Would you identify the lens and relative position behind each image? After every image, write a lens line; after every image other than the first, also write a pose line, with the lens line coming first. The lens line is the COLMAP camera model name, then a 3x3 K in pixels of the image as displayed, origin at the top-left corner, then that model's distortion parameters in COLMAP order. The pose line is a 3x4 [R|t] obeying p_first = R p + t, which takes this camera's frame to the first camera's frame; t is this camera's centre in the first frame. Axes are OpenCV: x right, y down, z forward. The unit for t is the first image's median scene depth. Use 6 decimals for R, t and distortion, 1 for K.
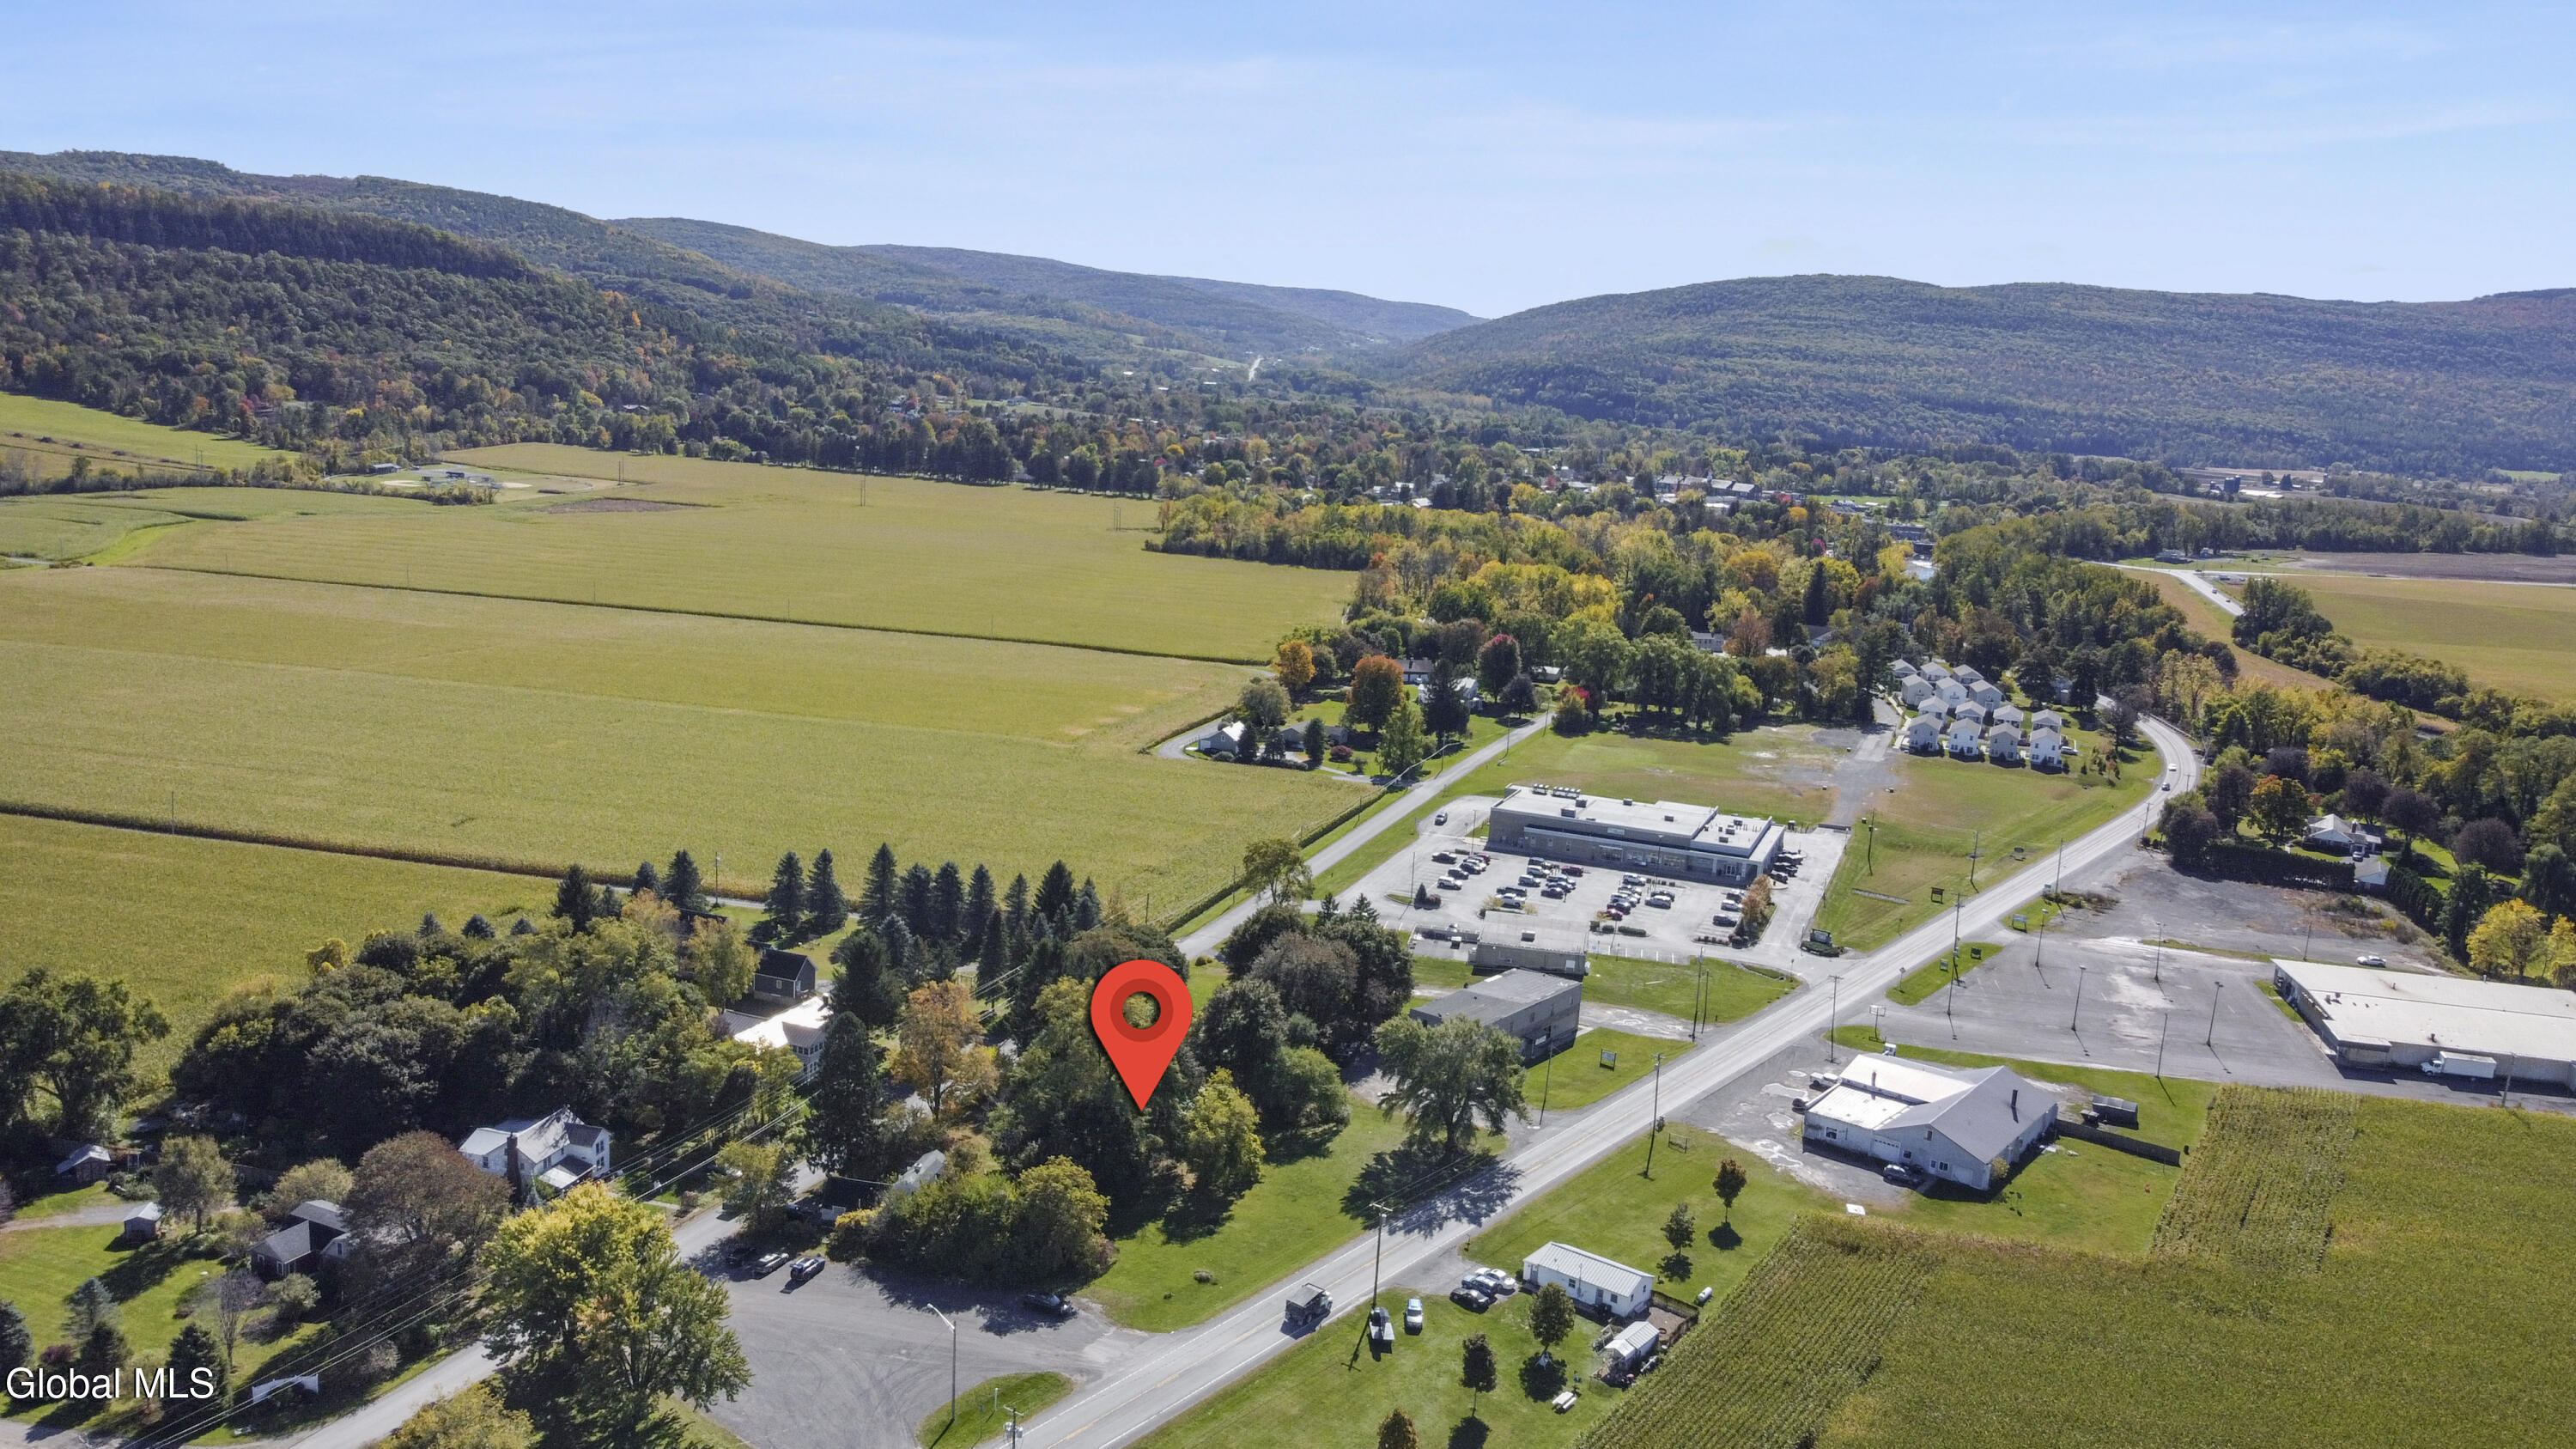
lens RADIAL K [[1955.4, 0, 1288.0], [0, 1955.4, 724.5], [0, 0, 1]] dist [-0.000945, -0.001200]
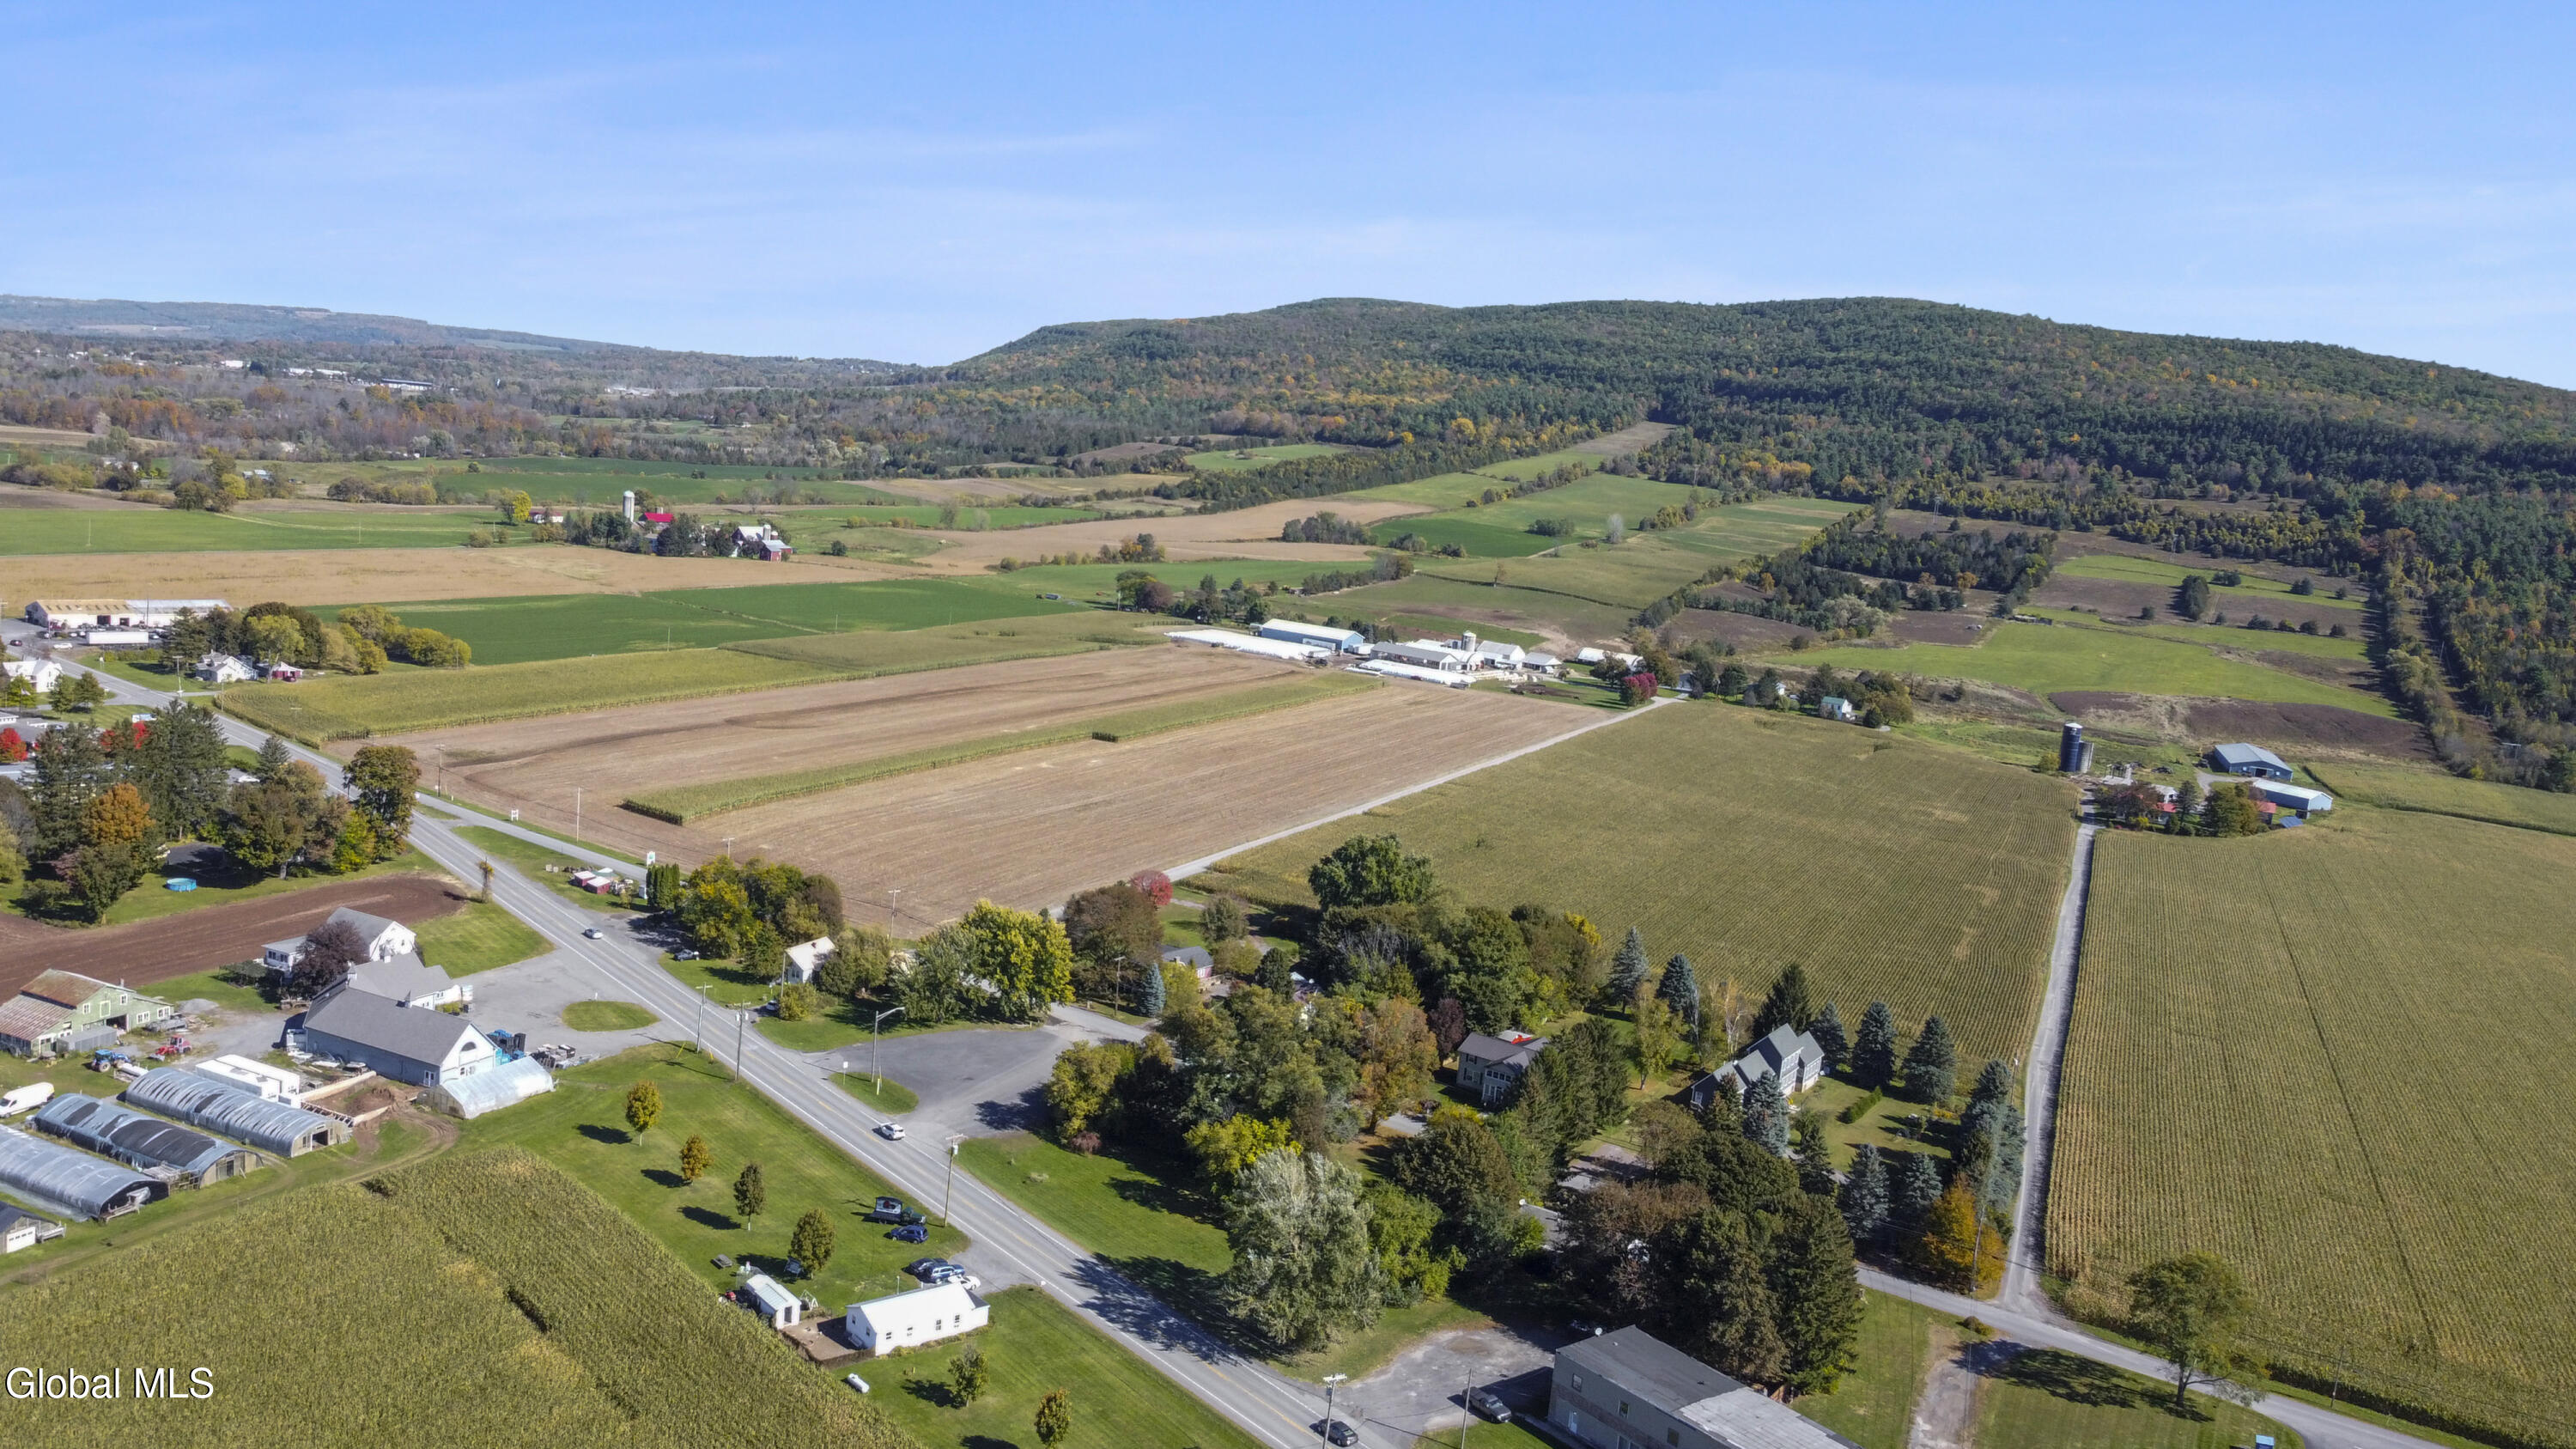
lens RADIAL K [[1955.4, 0, 1288.0], [0, 1955.4, 724.5], [0, 0, 1]] dist [-0.000945, -0.001200]
pose [[-0.186430, 0.068274, -0.980093, 0.124616], [-0.289891, 0.949345, 0.121274, -0.017205], [0.938727, 0.306729, -0.157194, 0.153507]]
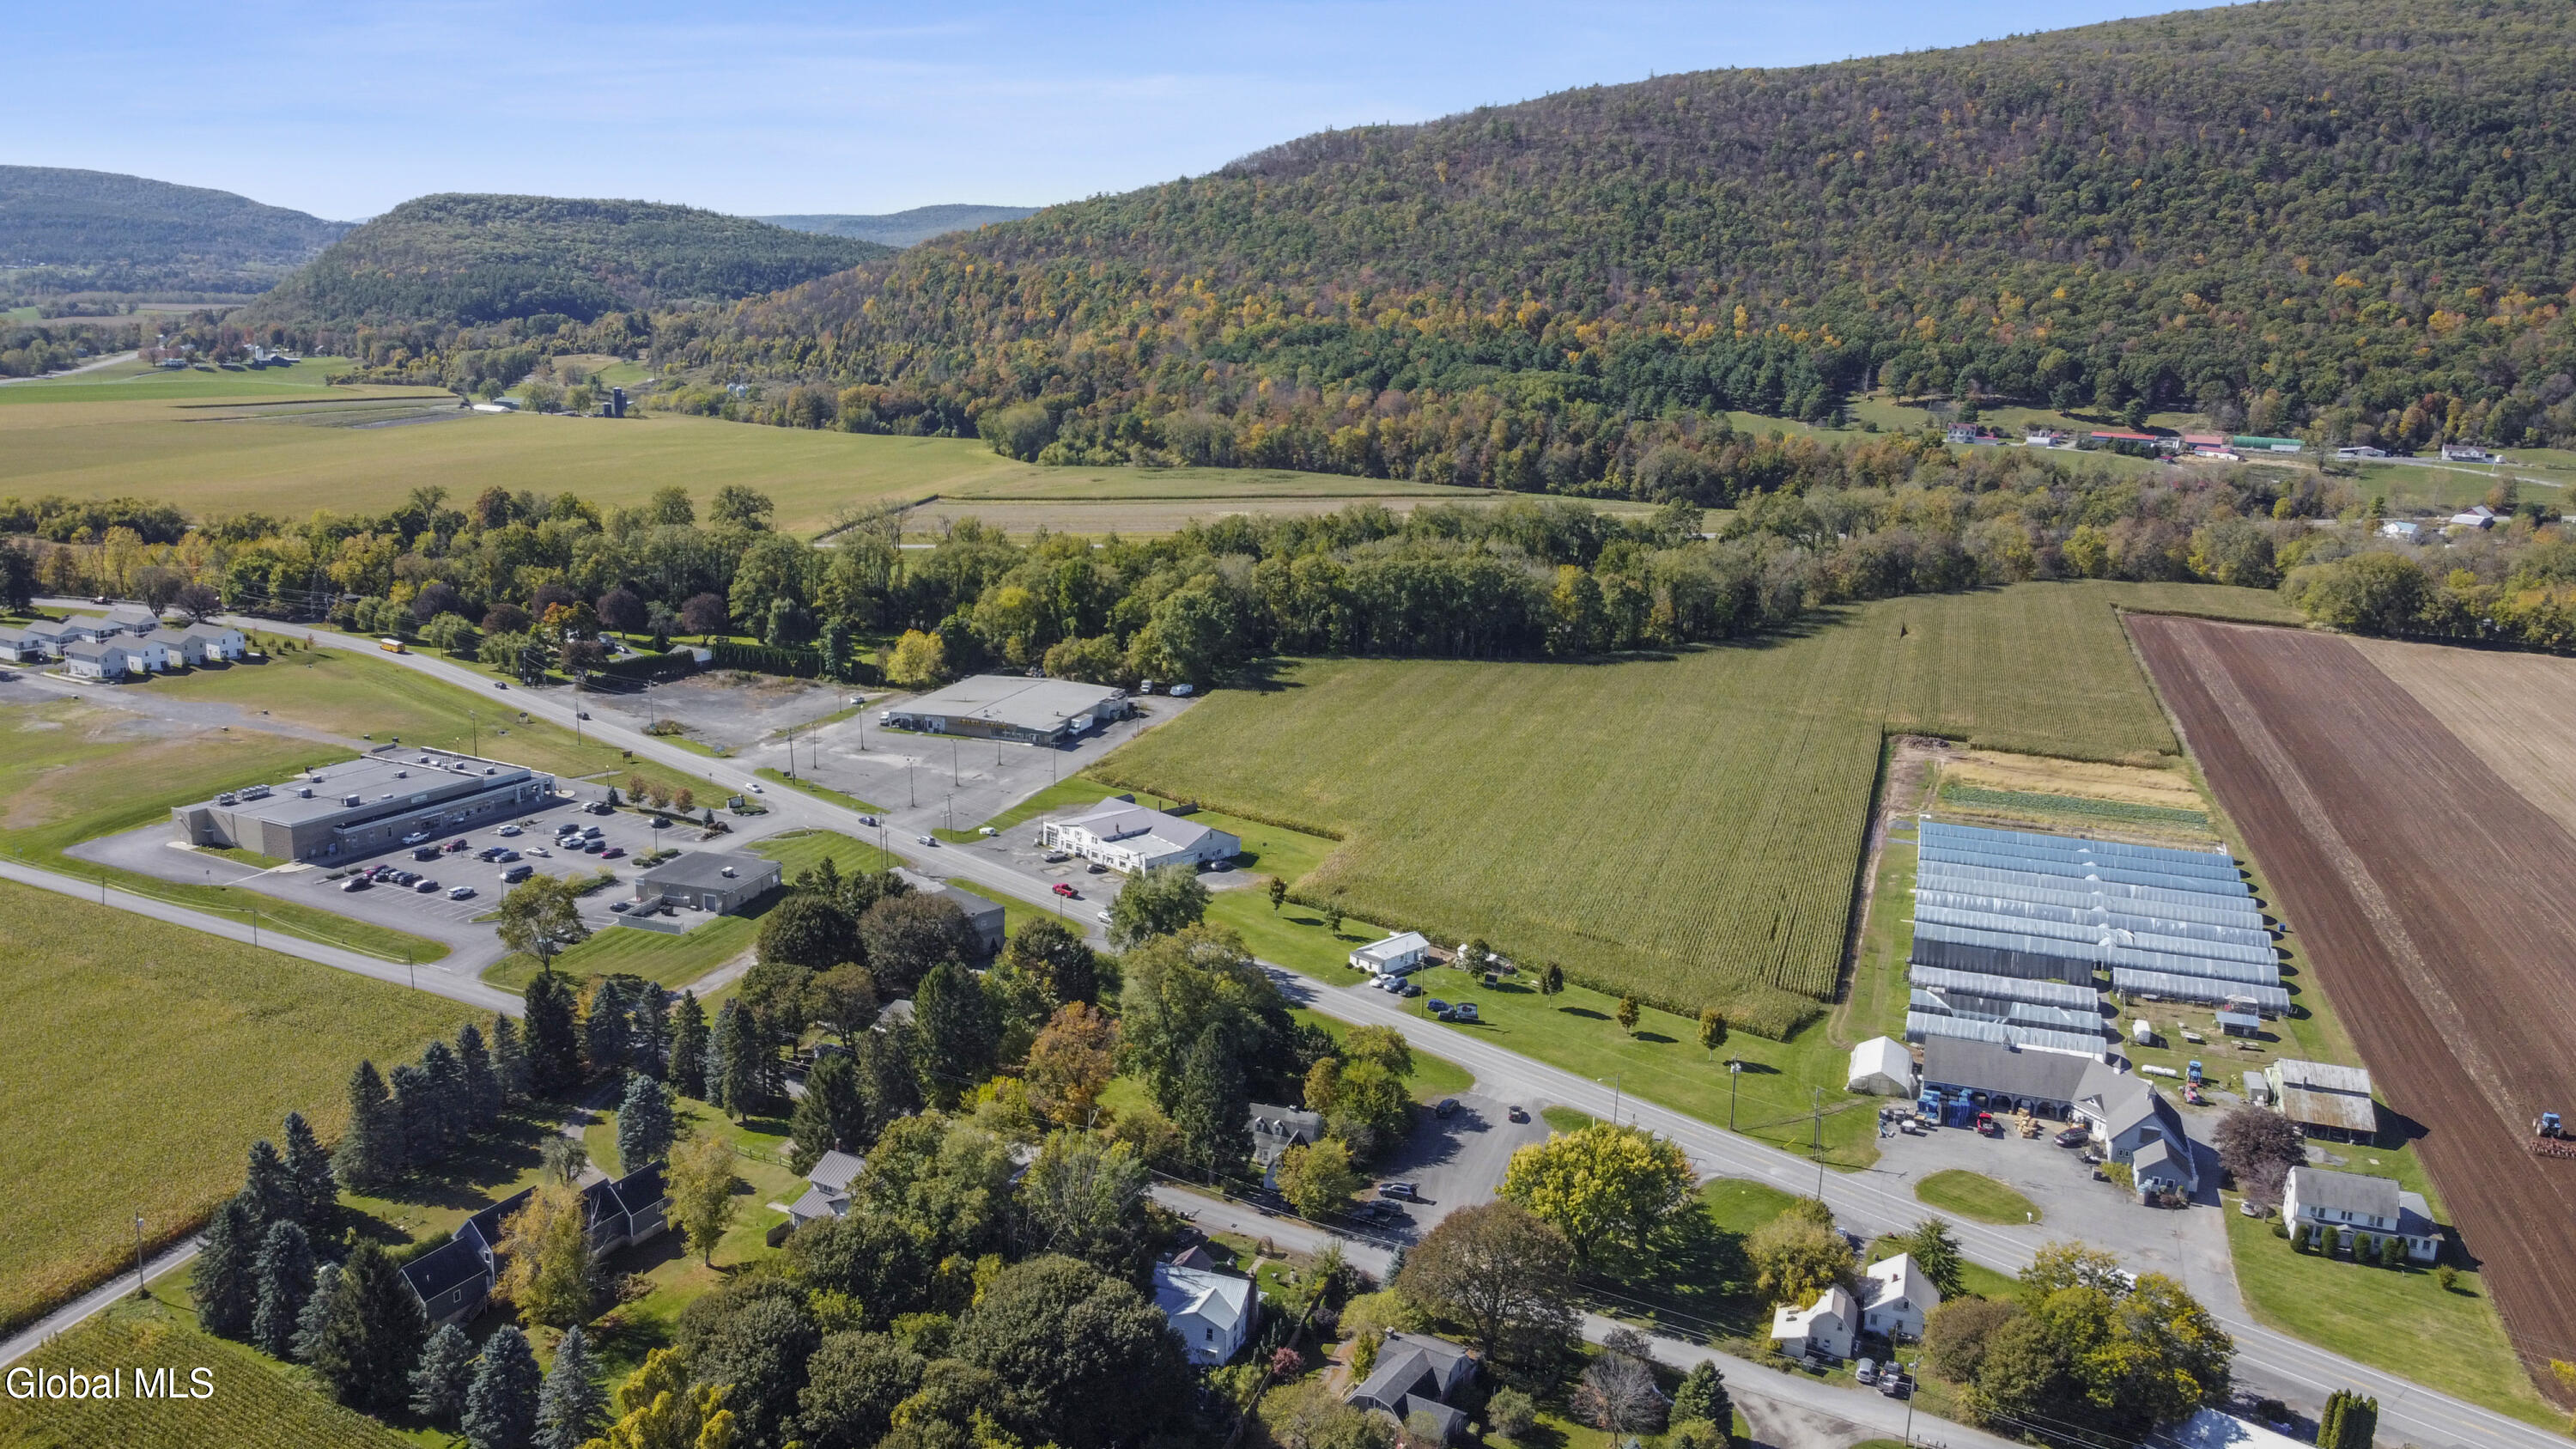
lens RADIAL K [[1955.4, 0, 1288.0], [0, 1955.4, 724.5], [0, 0, 1]] dist [-0.000945, -0.001200]
pose [[0.125742, -0.275178, 0.953135, -0.155233], [0.163273, 0.953400, 0.253715, -0.034867], [-0.978535, 0.123719, 0.164811, 0.102172]]
